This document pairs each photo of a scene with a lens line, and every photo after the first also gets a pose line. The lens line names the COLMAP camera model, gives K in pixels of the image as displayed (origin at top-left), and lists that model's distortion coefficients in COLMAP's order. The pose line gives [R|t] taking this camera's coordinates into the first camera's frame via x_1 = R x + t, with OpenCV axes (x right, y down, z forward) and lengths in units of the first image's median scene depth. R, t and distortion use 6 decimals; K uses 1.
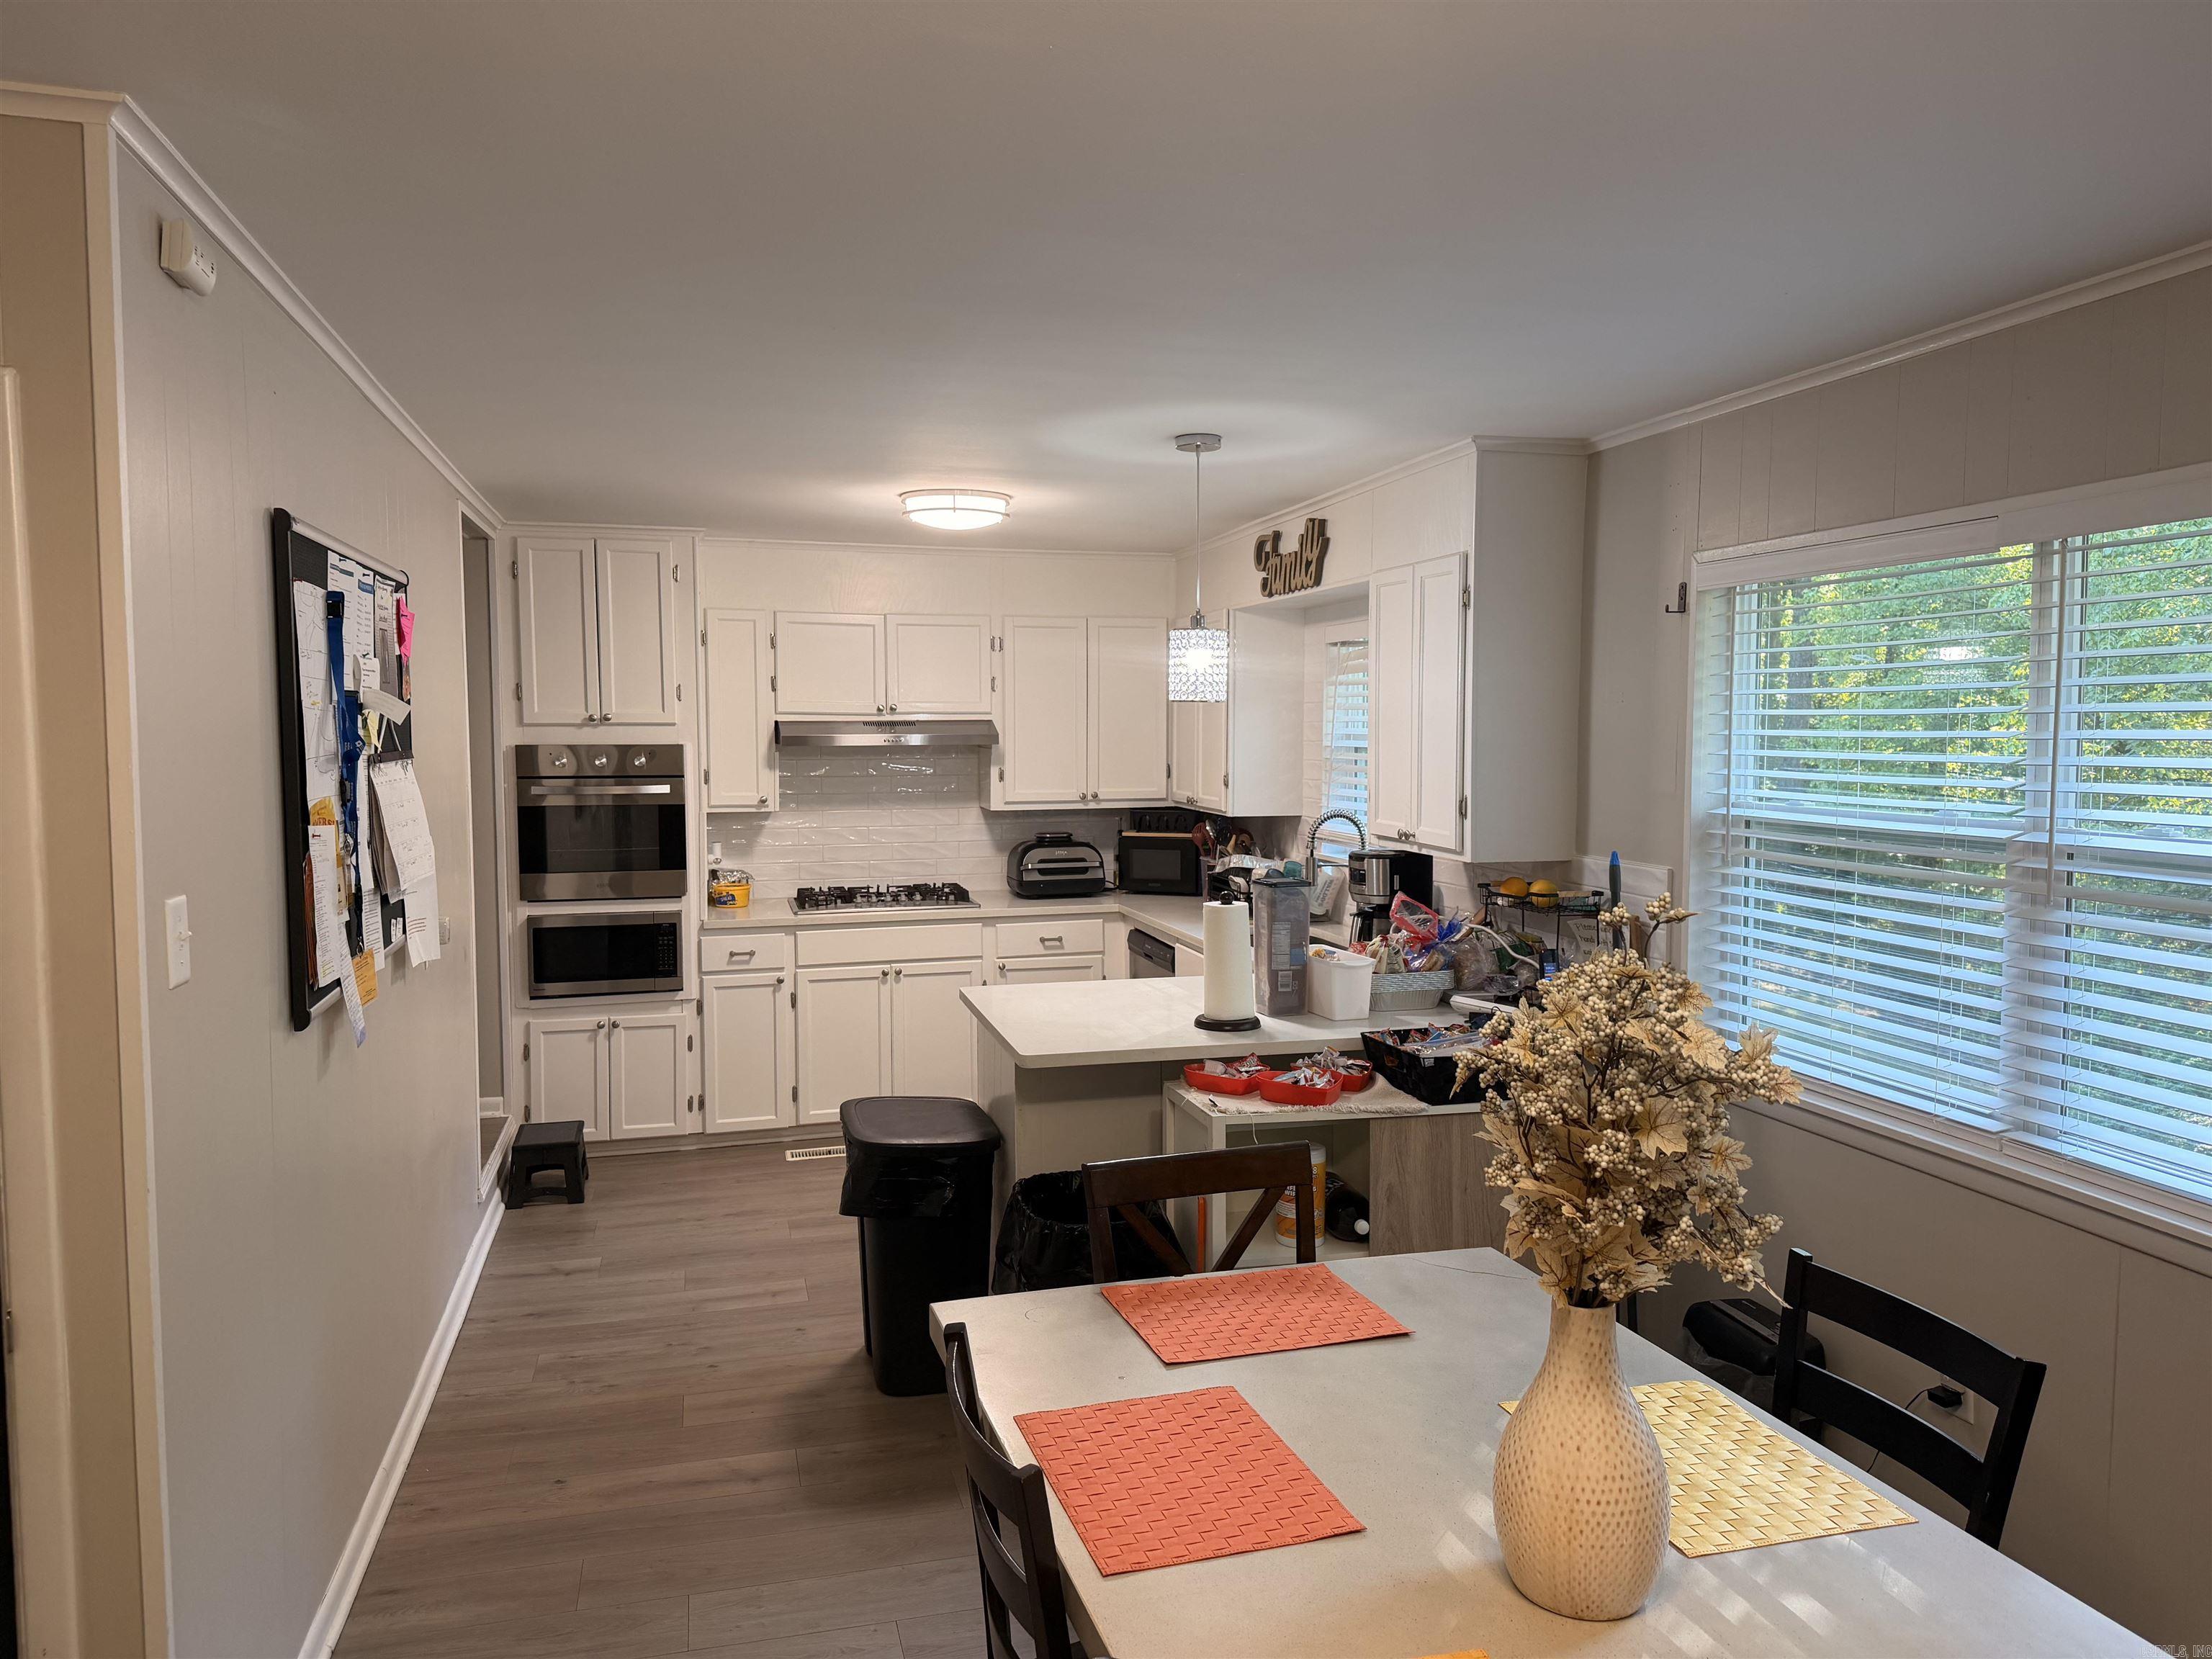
lens RADIAL K [[1558.2, 0, 1106.0], [0, 1558.2, 829.5], [0, 0, 1]] dist [0.003110, -0.001432]
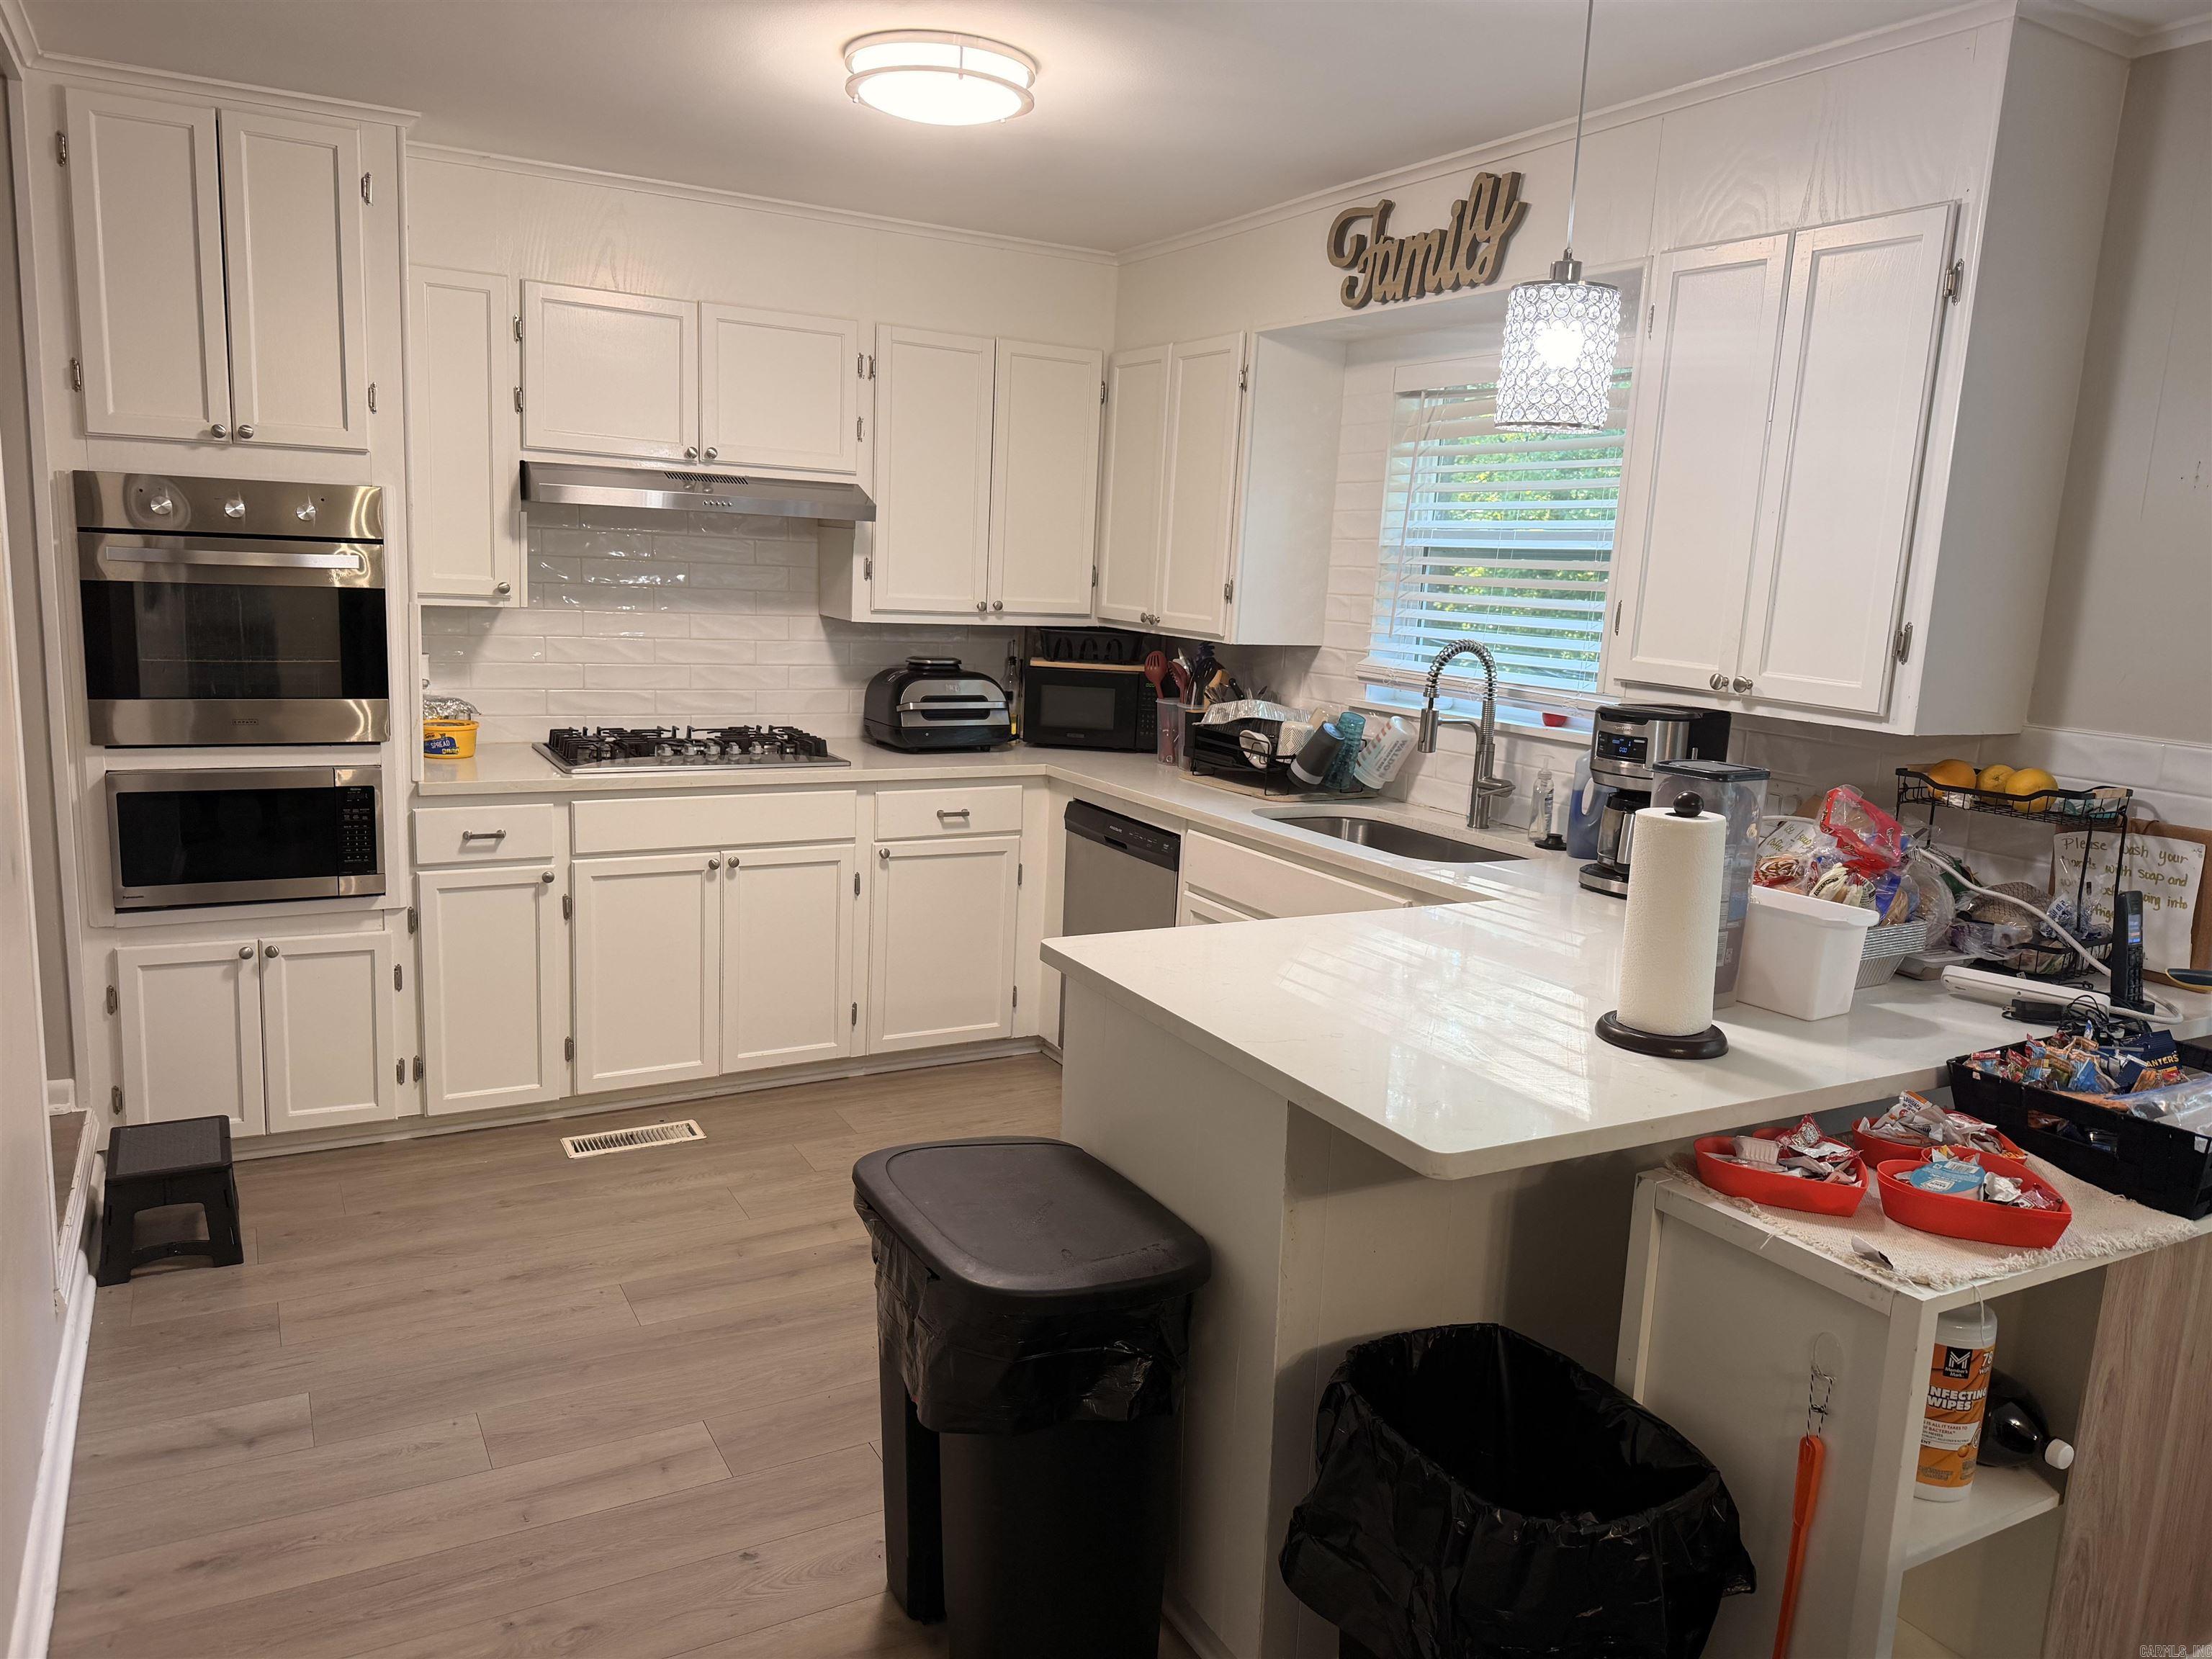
lens RADIAL K [[1594.7, 0, 1105.7], [0, 1594.7, 856.6], [0, 0, 1]] dist [0.005237, -0.026913]
pose [[0.969791, 0.004117, 0.243902, -0.148357], [-0.034194, 0.992280, 0.119213, 0.003128], [-0.241528, -0.123951, 0.962445, 0.322350]]
